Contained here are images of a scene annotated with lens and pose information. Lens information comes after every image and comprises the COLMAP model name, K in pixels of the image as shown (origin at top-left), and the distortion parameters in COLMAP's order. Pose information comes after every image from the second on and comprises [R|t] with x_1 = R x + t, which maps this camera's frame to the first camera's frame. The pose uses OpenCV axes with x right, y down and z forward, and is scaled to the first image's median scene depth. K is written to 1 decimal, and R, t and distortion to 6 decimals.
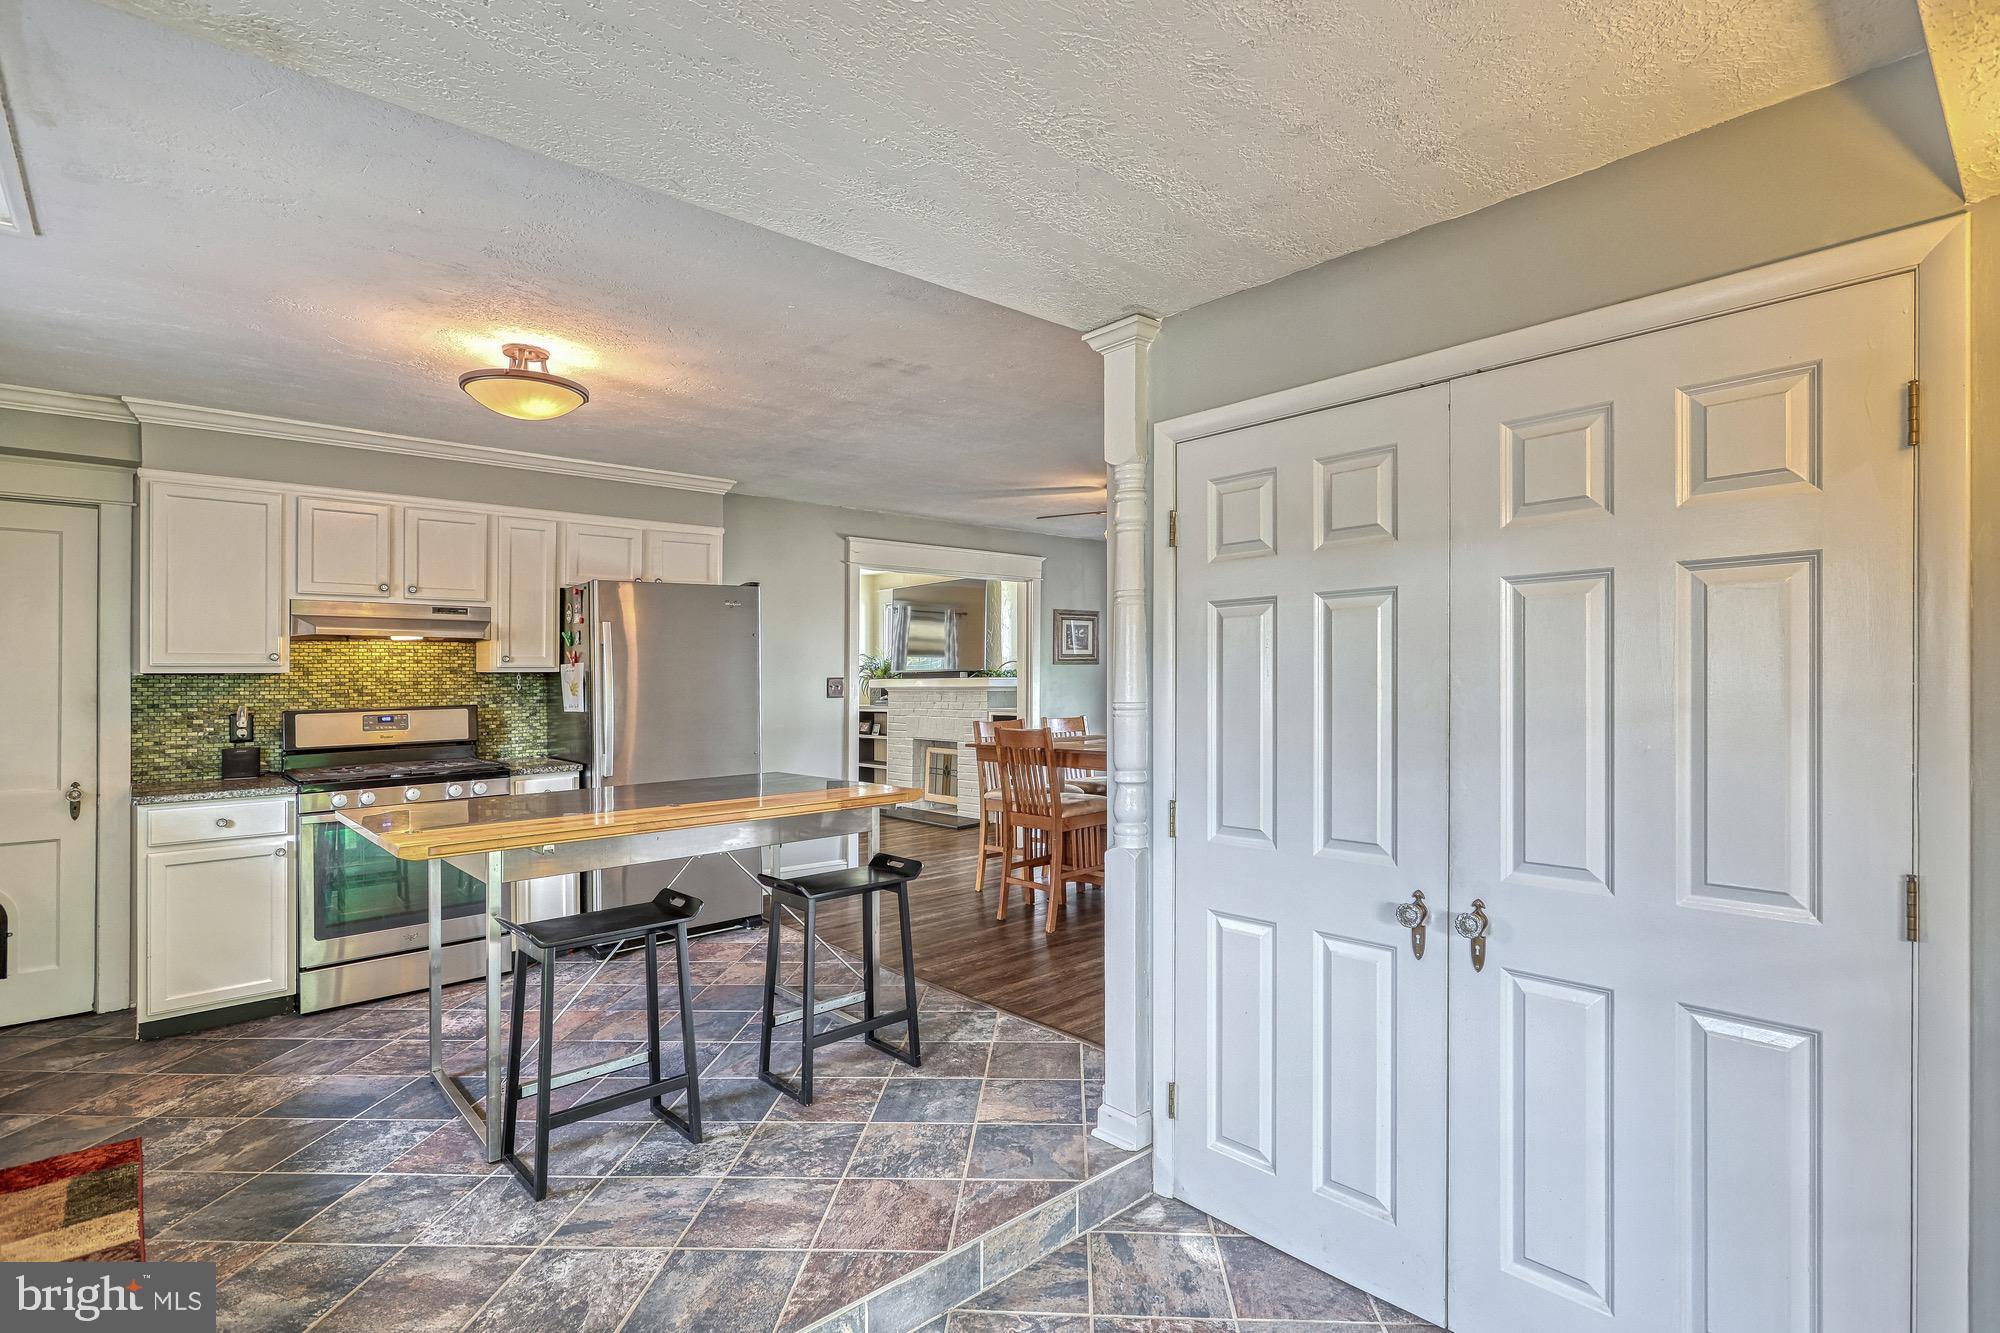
lens RADIAL K [[956.2, 0, 1015.6], [0, 956.2, 658.9], [0, 0, 1]] dist [-0.001389, 0.000155]
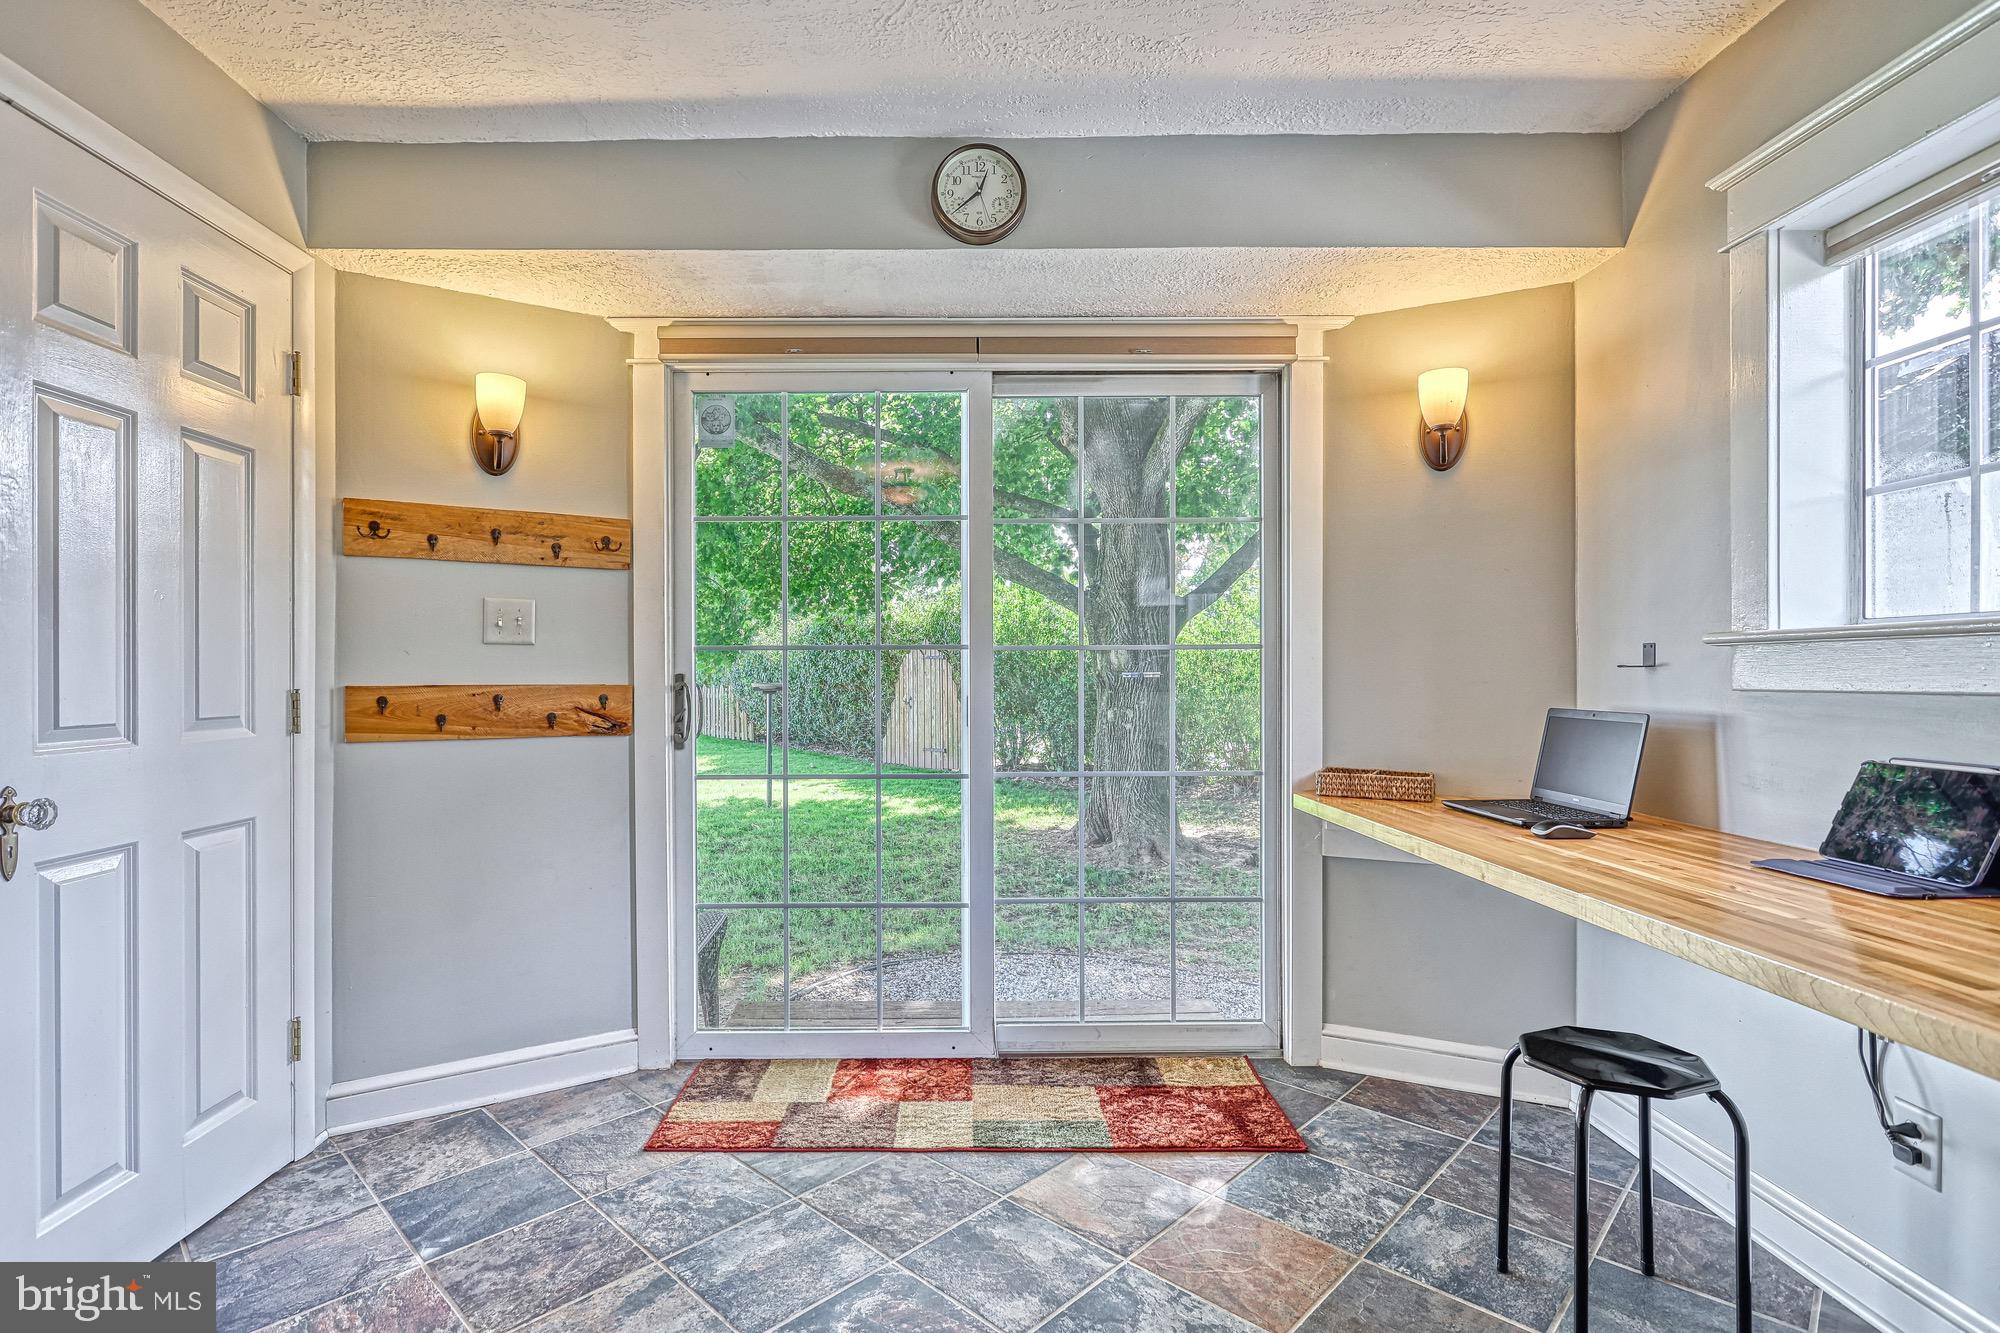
lens RADIAL K [[960.6, 0, 962.4], [0, 960.6, 674.9], [0, 0, 1]] dist [-0.005438, 0.000317]
pose [[-0.744471, 0.017325, 0.667430, -0.276294], [0.002406, 0.999726, -0.023268, 0.081010], [-0.667650, -0.015717, -0.744309, 0.478856]]
